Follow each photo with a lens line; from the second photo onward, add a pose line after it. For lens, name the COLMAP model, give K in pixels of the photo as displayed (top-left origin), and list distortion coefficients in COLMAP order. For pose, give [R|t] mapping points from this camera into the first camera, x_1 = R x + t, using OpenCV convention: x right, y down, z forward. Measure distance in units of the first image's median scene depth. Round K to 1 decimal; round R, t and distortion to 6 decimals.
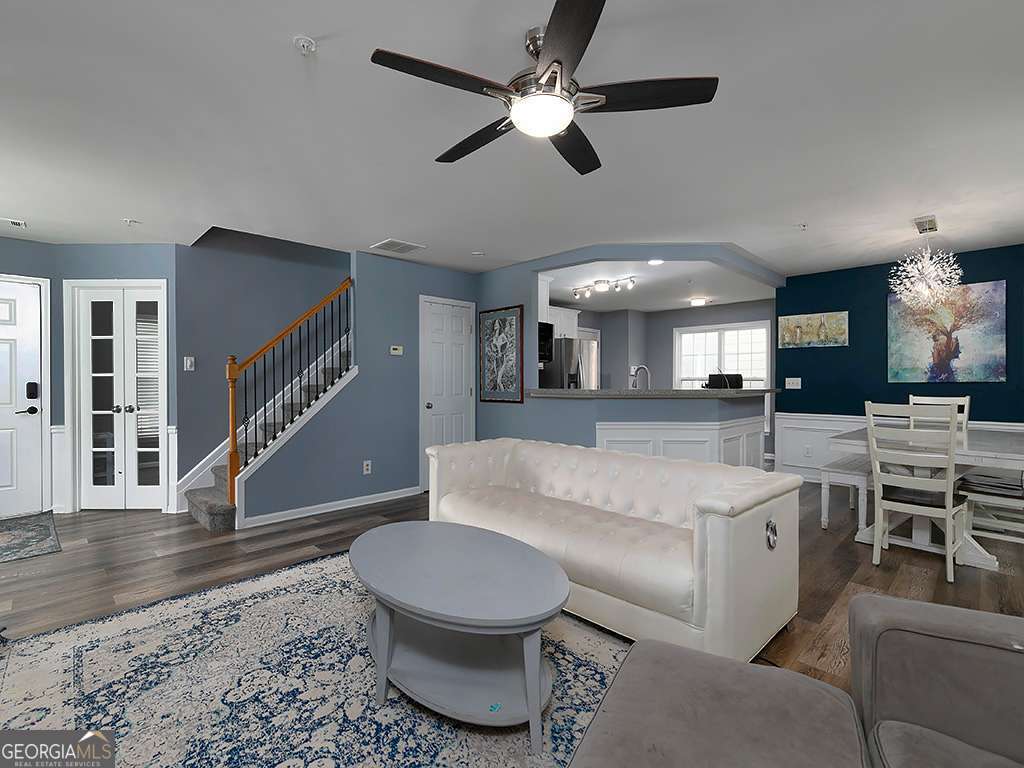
lens RADIAL K [[485.3, 0, 503.5], [0, 485.3, 382.7], [0, 0, 1]] dist [-0.050930, 0.010101]
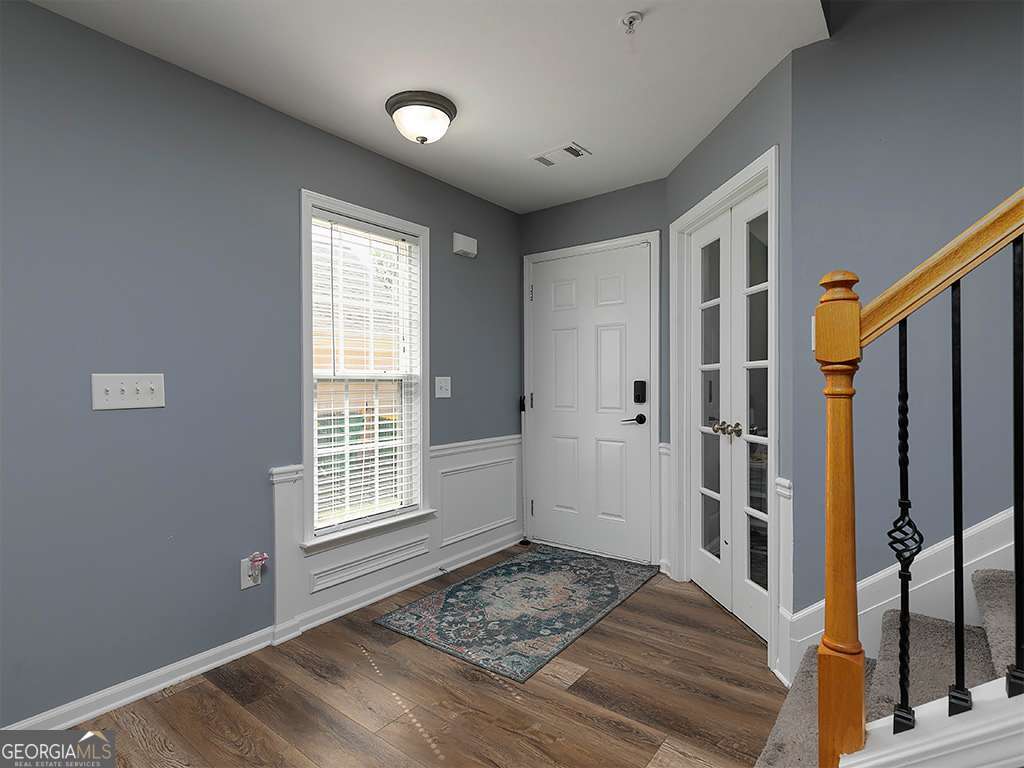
lens RADIAL K [[514.3, 0, 516.0], [0, 514.3, 388.5], [0, 0, 1]] dist [0.023191, -0.009122]
pose [[0.151947, 0.008320, -0.988354, -0.261970], [-0.006222, 0.999953, 0.007461, 0.008286], [0.988369, 0.005016, 0.151992, 0.676302]]
